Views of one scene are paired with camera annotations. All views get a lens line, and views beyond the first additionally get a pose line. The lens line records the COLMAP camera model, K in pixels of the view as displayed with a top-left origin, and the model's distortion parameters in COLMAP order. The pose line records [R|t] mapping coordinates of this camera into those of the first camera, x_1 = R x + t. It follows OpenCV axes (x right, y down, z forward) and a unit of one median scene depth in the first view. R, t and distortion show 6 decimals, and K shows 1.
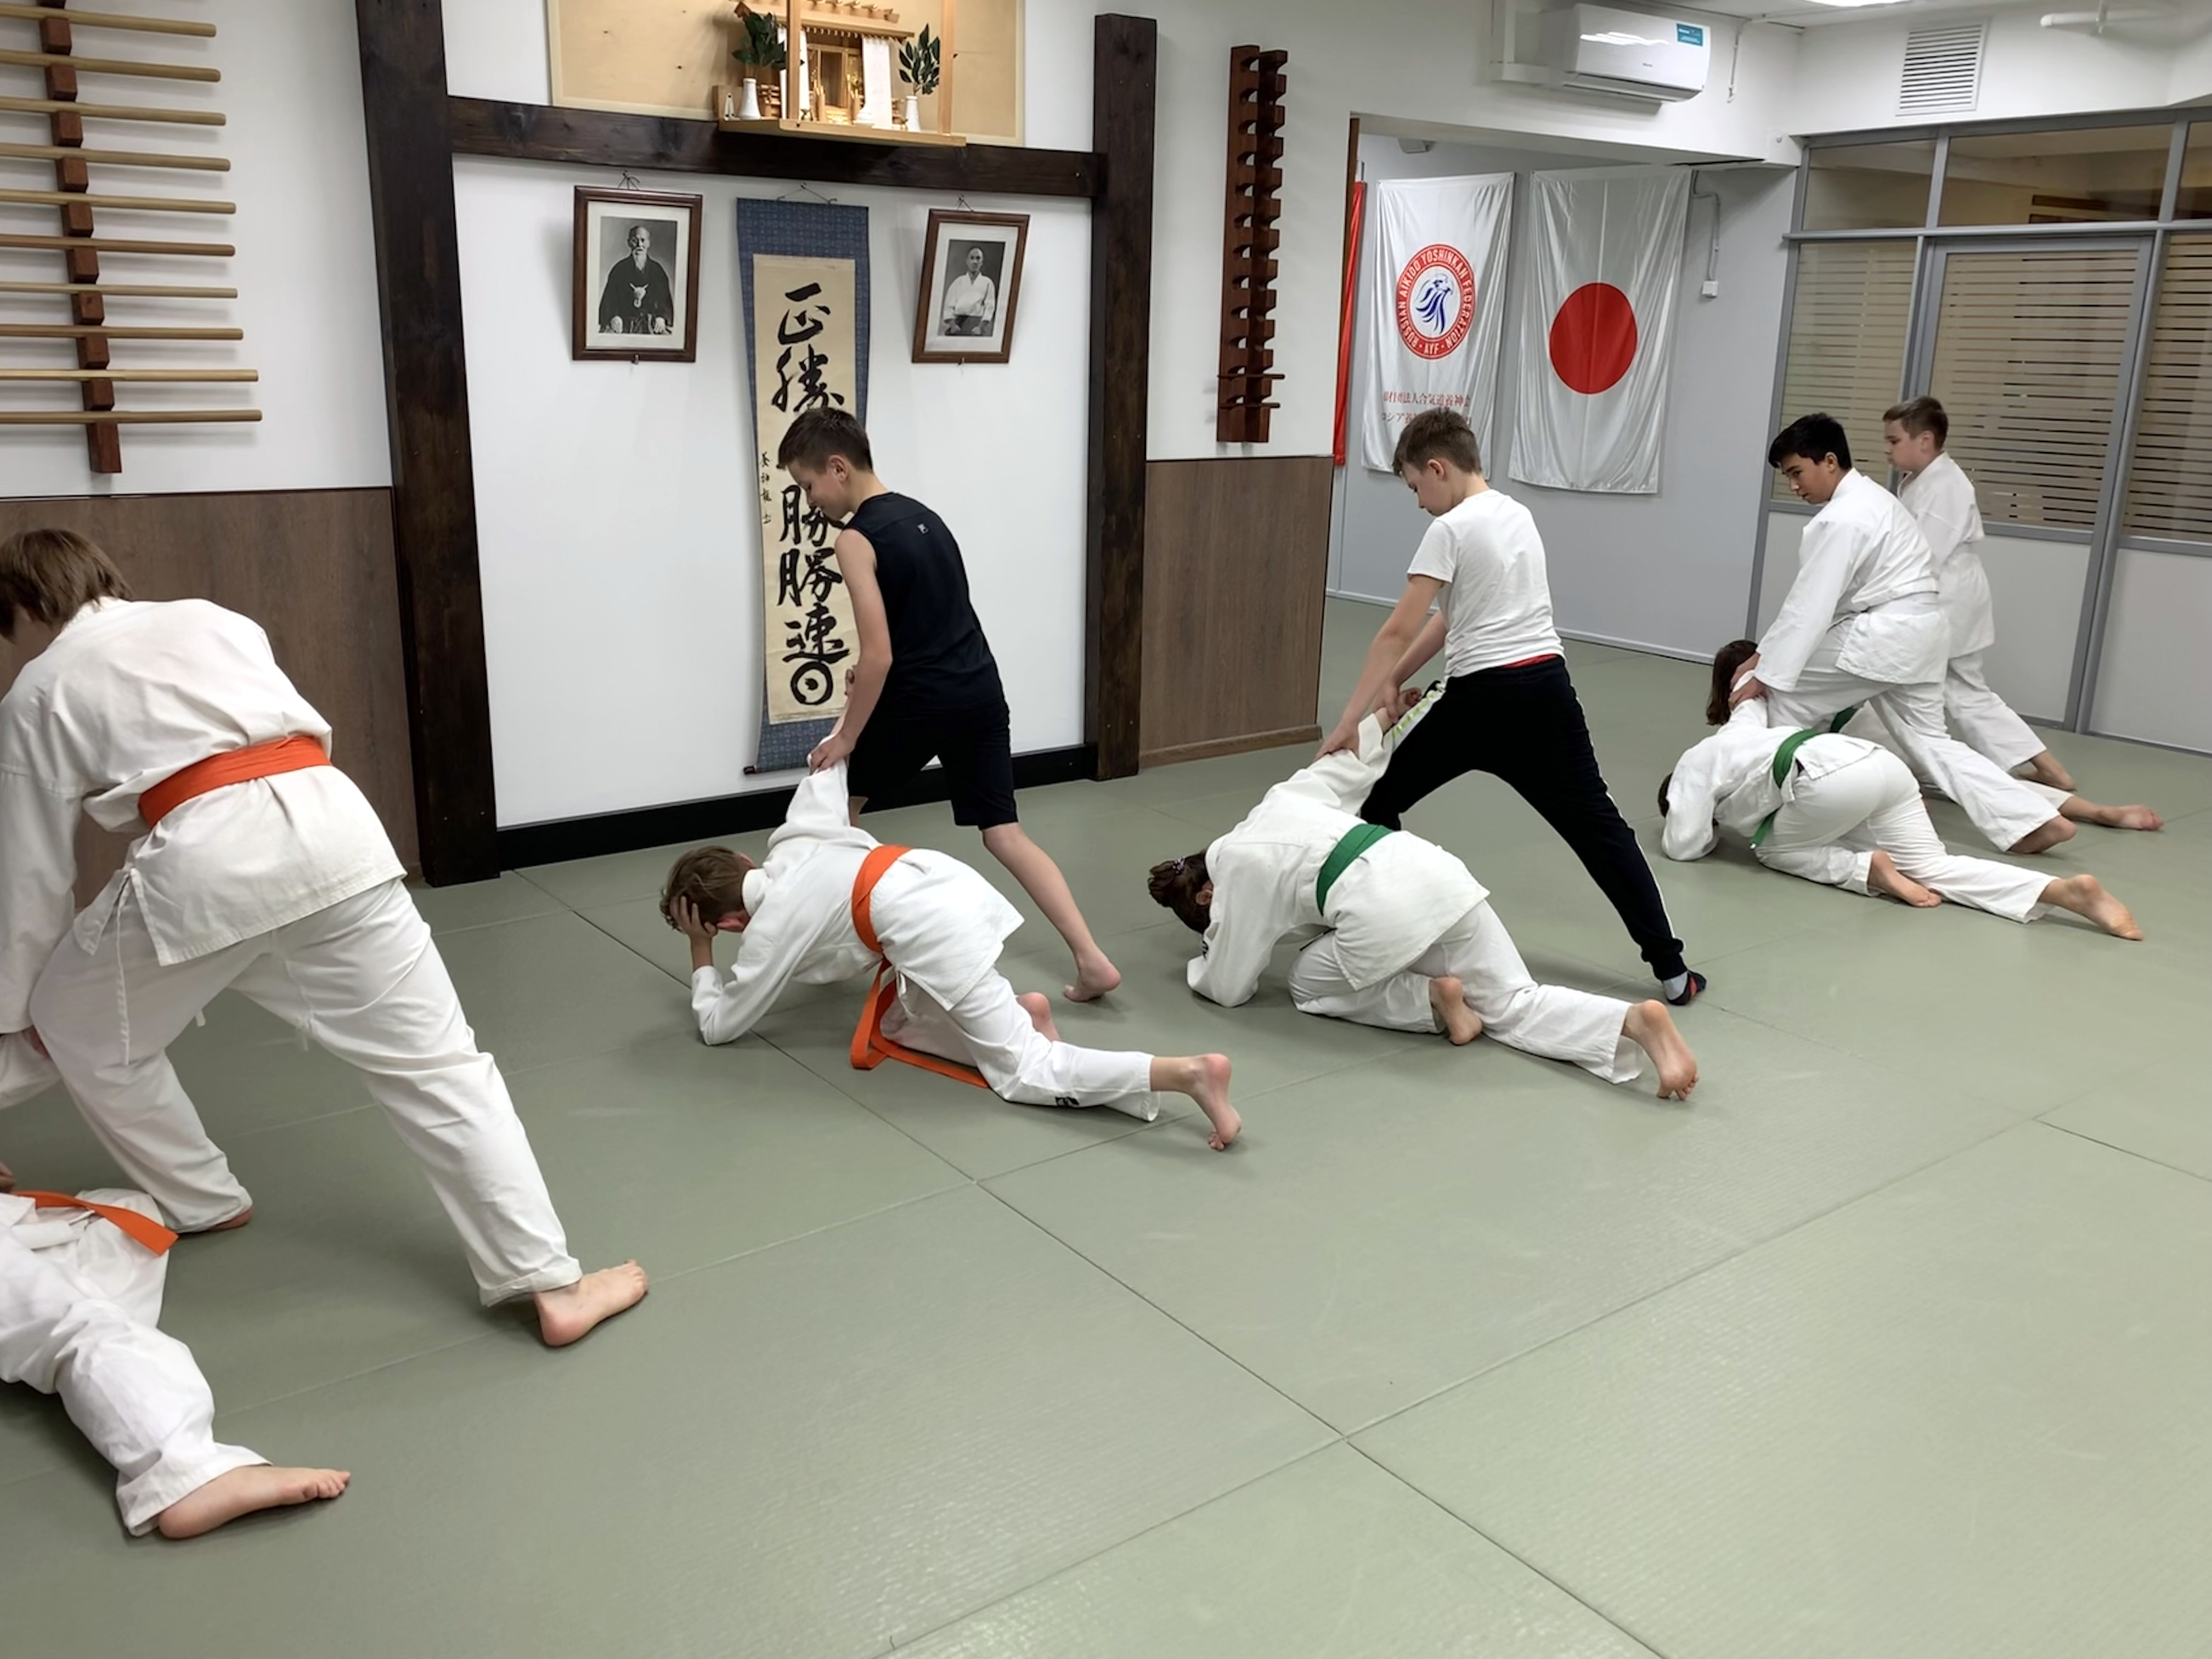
lens RADIAL K [[1852.0, 0, 1106.0], [0, 1852.0, 829.5], [0, 0, 1]] dist [0.076175, -0.155753]
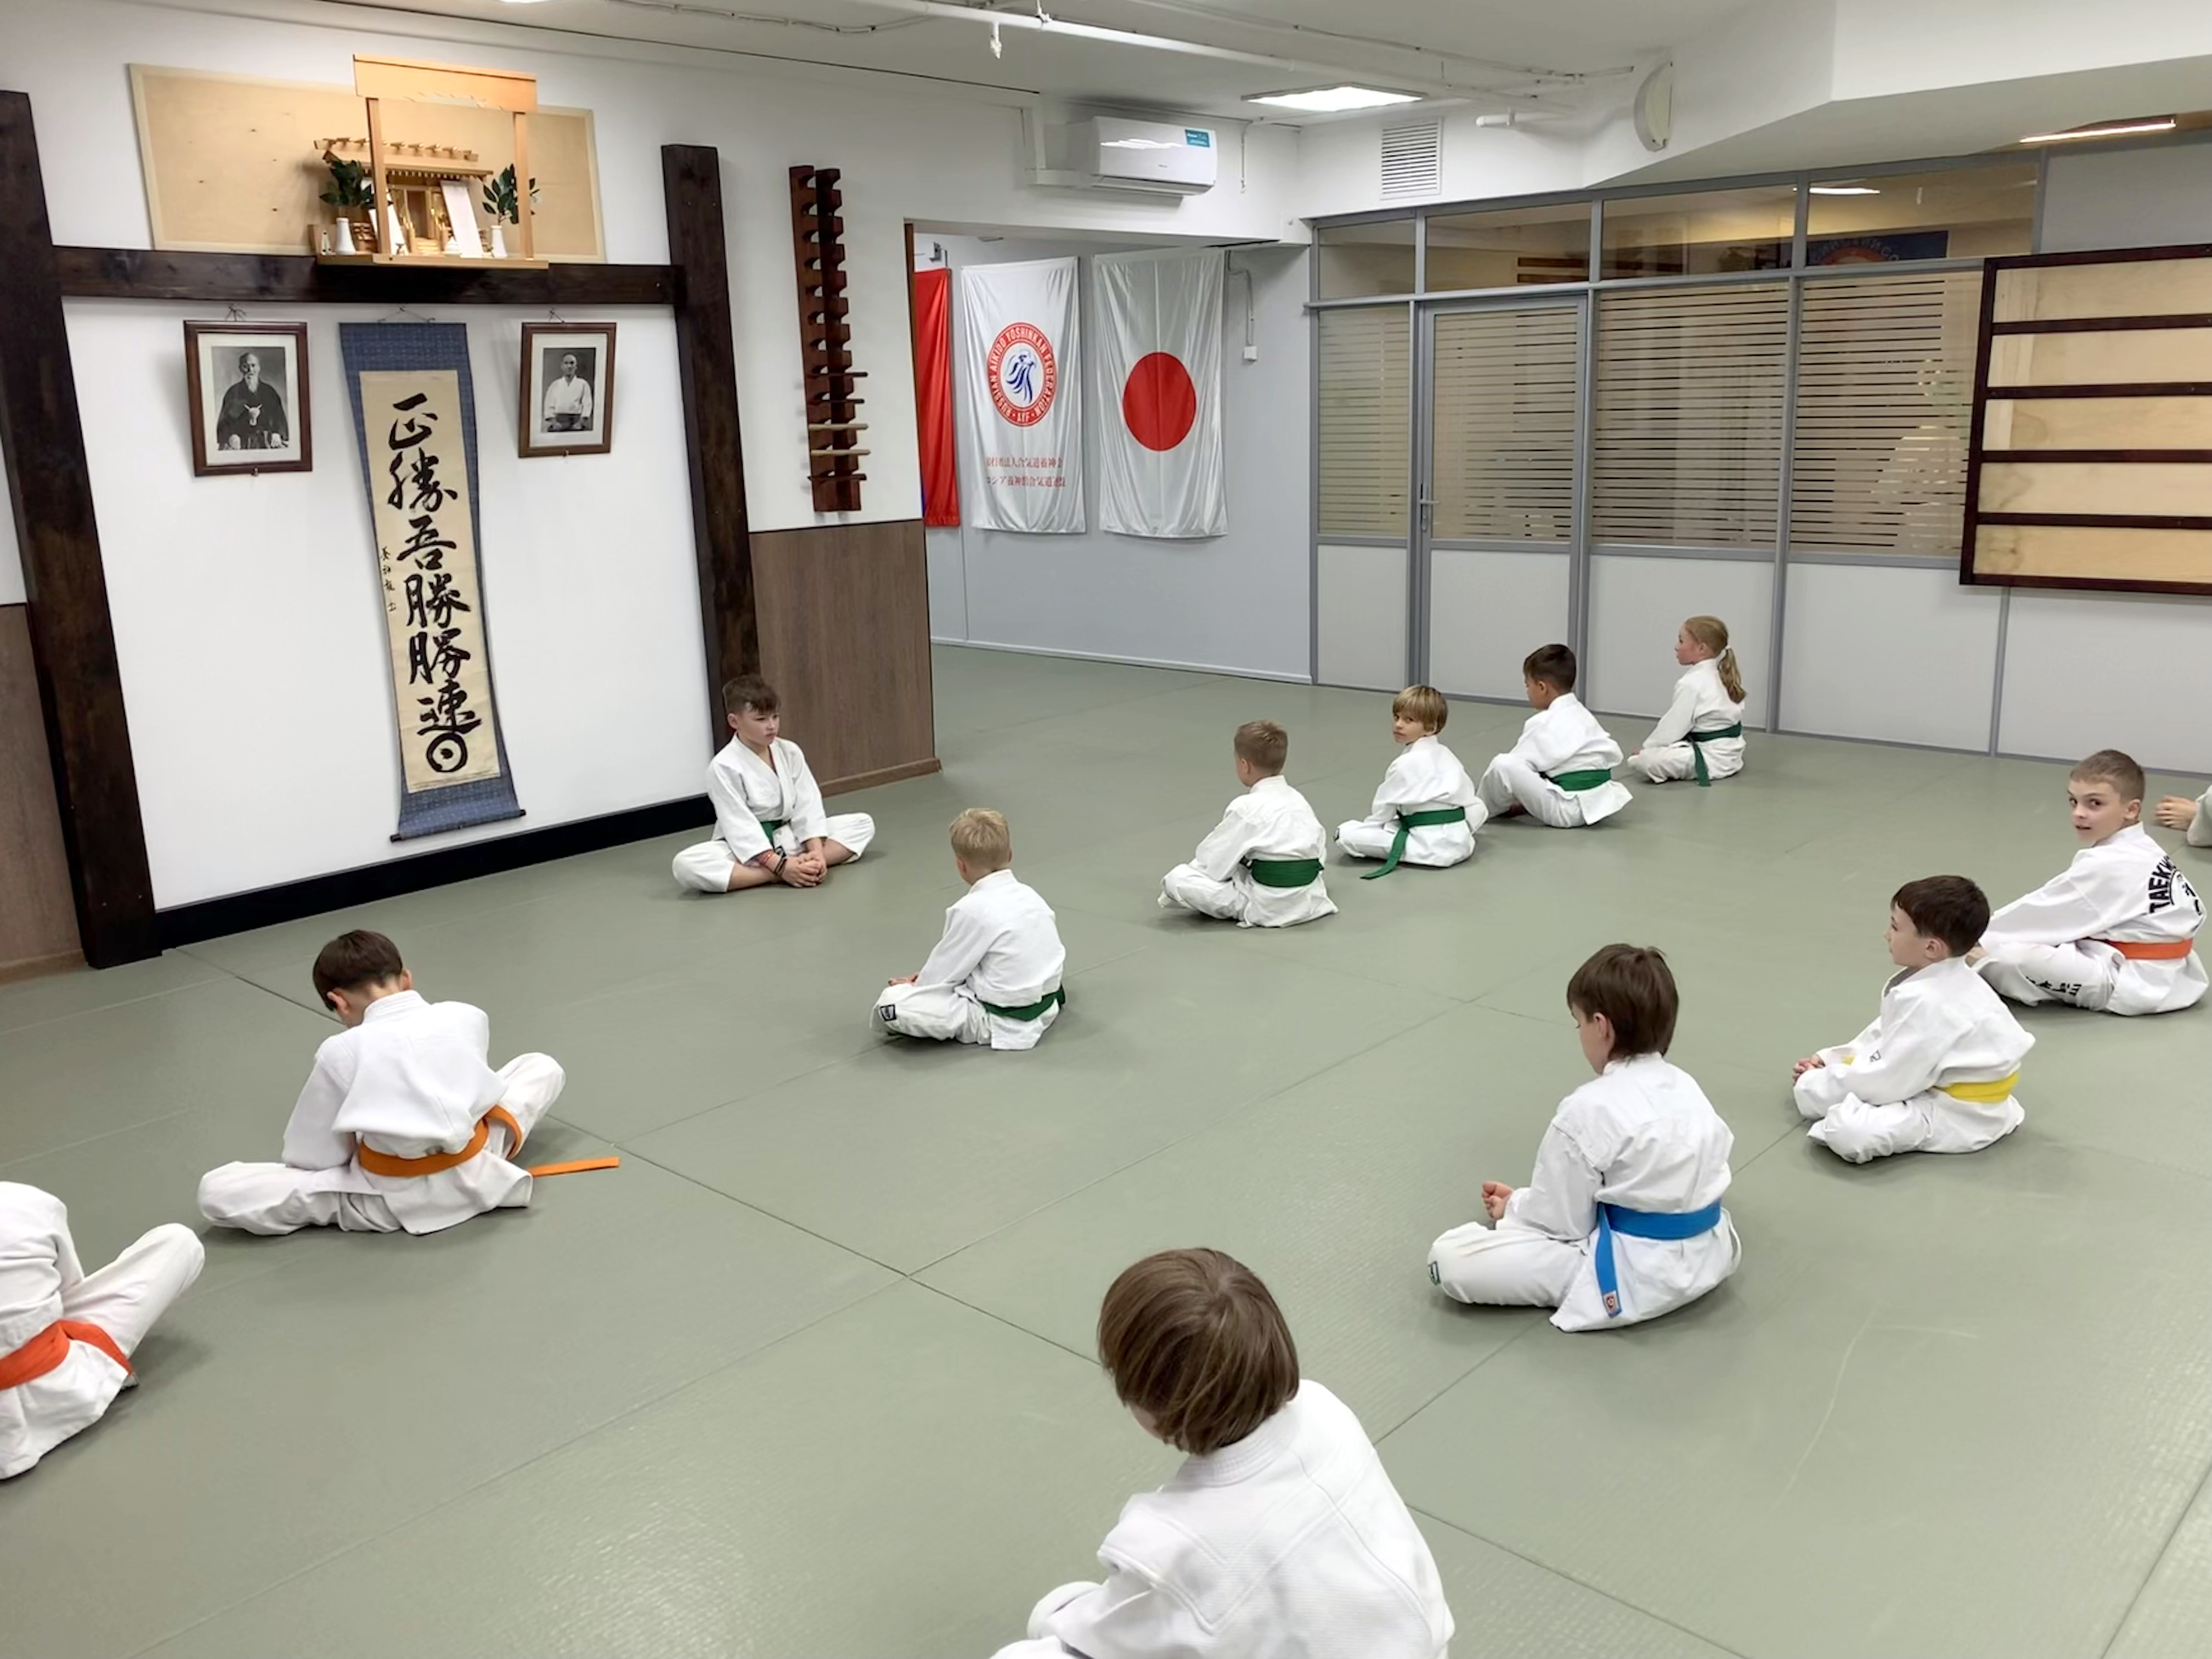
lens RADIAL K [[1840.2, 0, 1106.0], [0, 1840.2, 829.5], [0, 0, 1]] dist [0.001607, -0.011023]
pose [[0.982653, -0.089457, 0.162455, 0.043105], [0.094255, 0.995304, -0.022060, 0.027515], [-0.159718, 0.036989, 0.986469, -0.134081]]
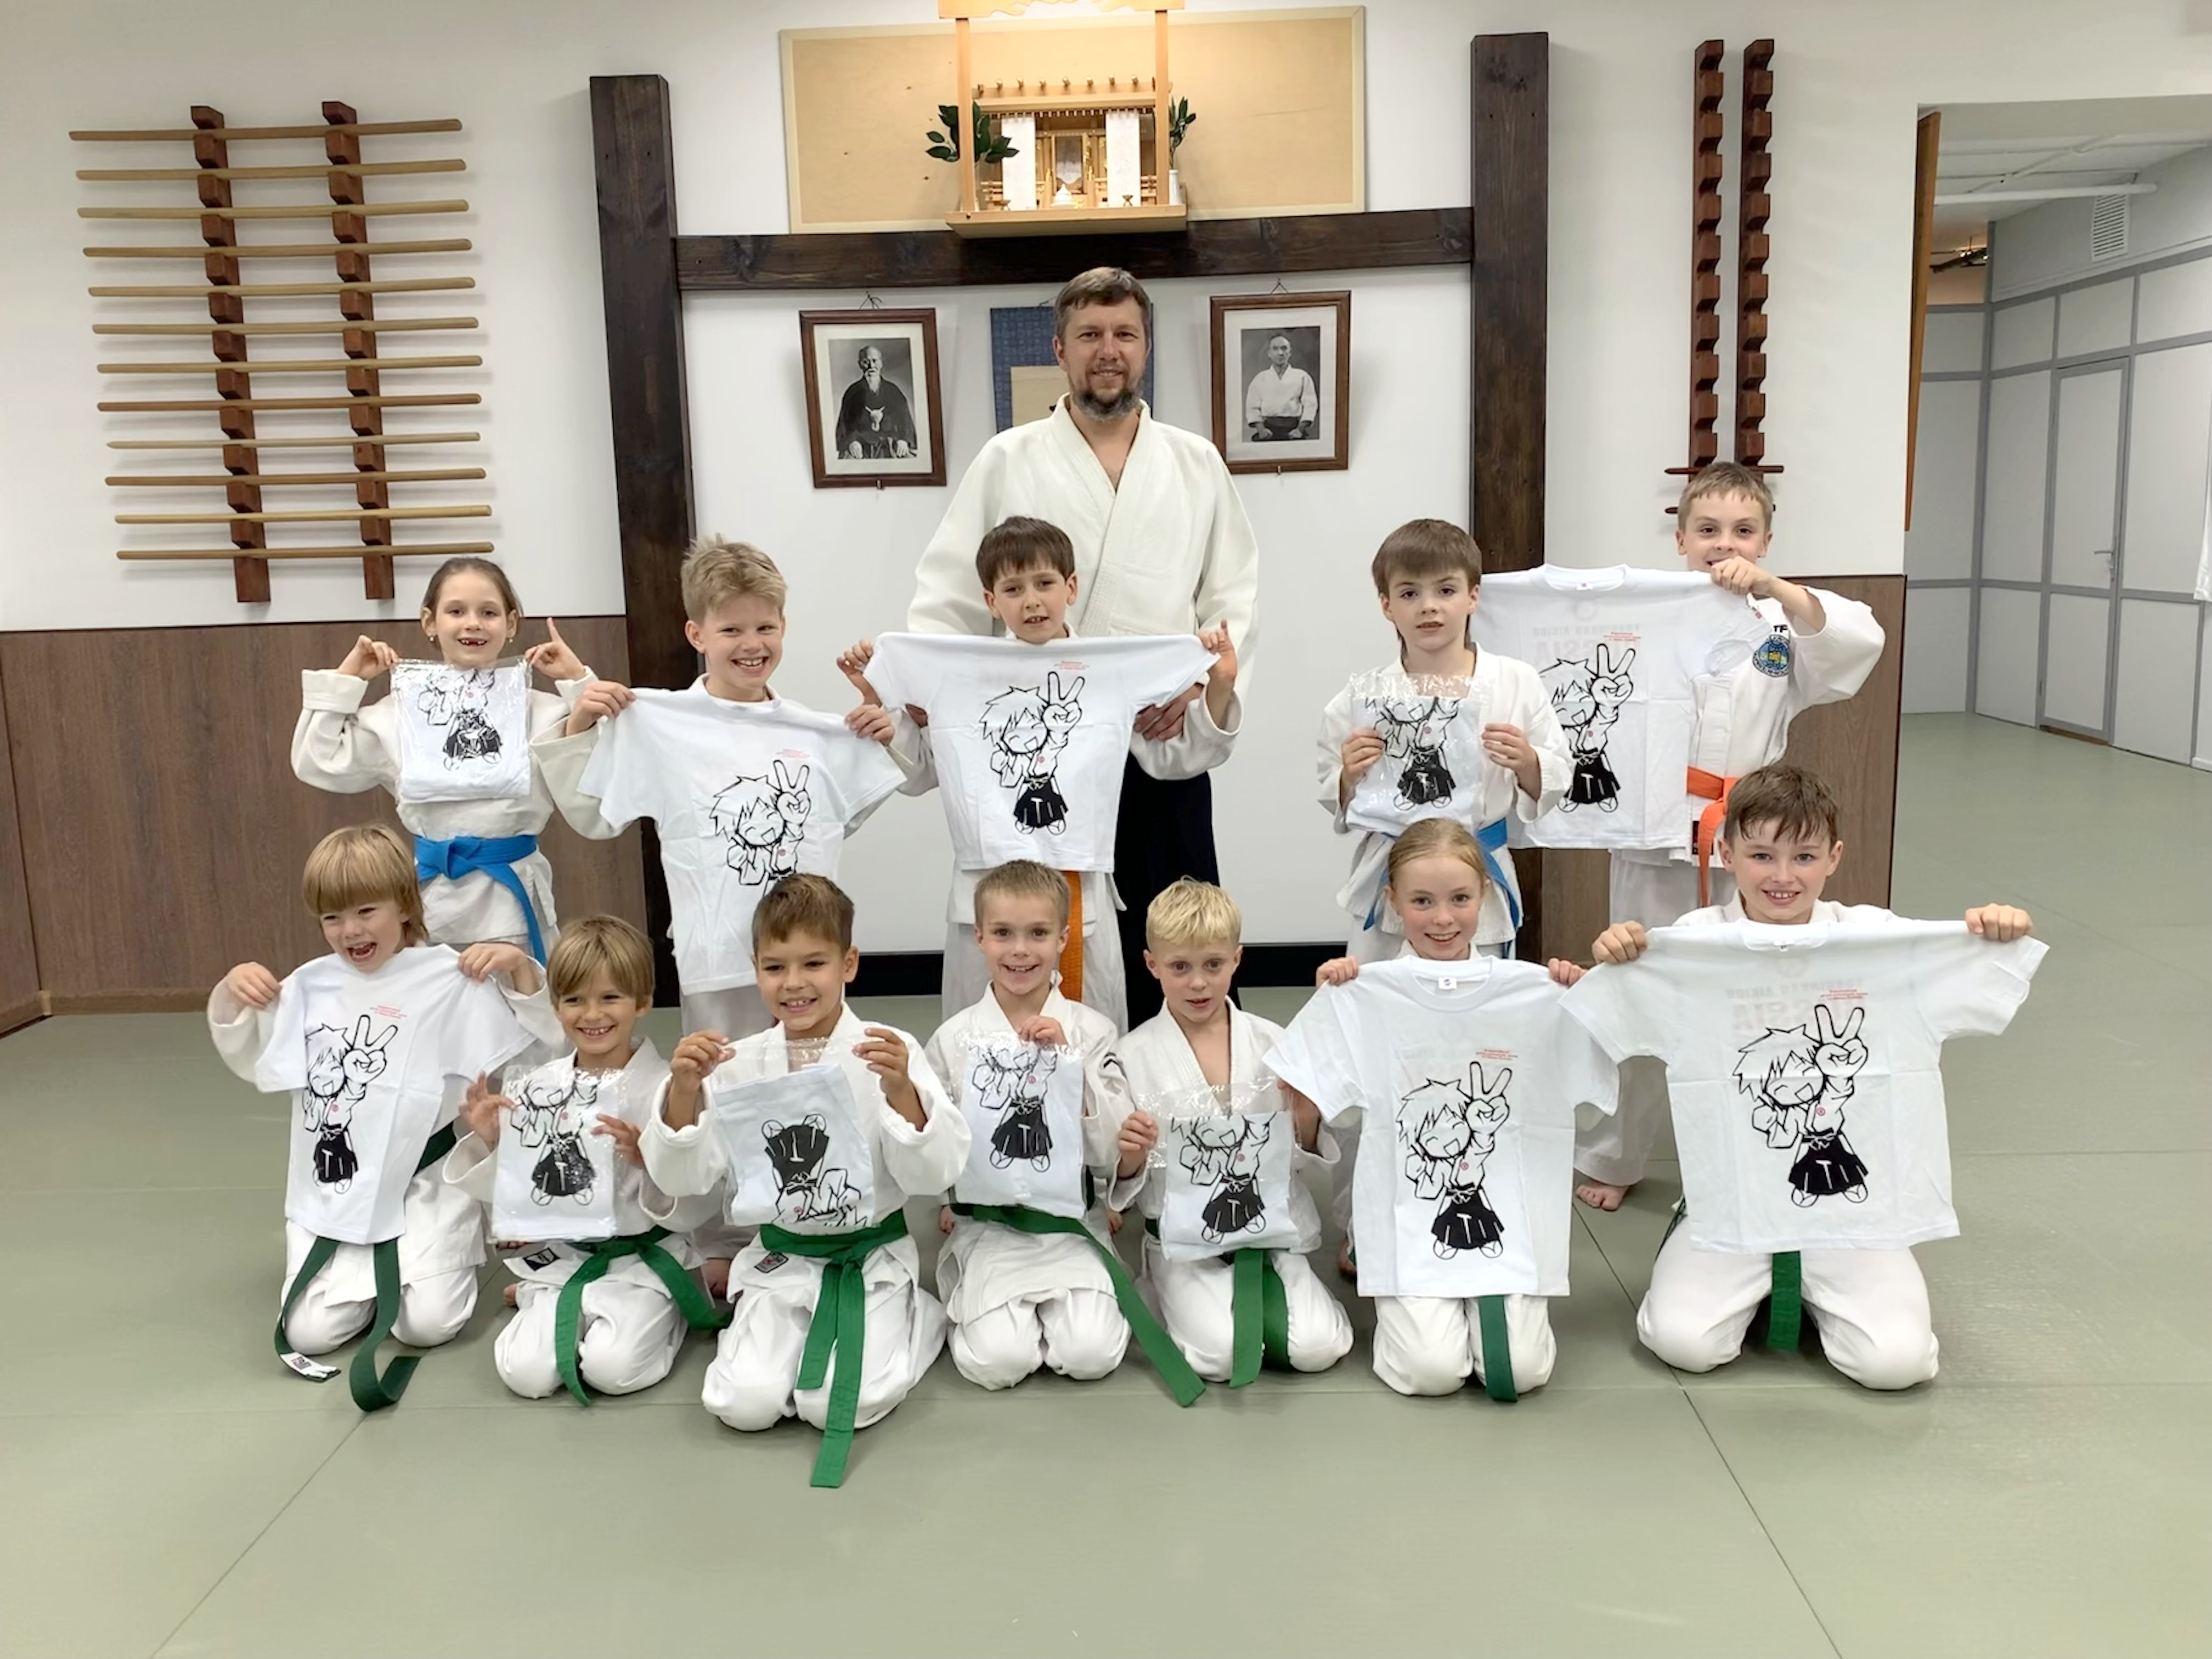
lens RADIAL K [[1852.7, 0, 1102.9], [0, 1852.7, 837.8], [0, 0, 1]] dist [0.067516, -0.076557]
pose [[0.777188, 0.058729, -0.626522, 0.420792], [-0.119638, 0.991266, -0.055490, -0.030034], [0.617791, 0.118083, 0.777426, 0.325996]]
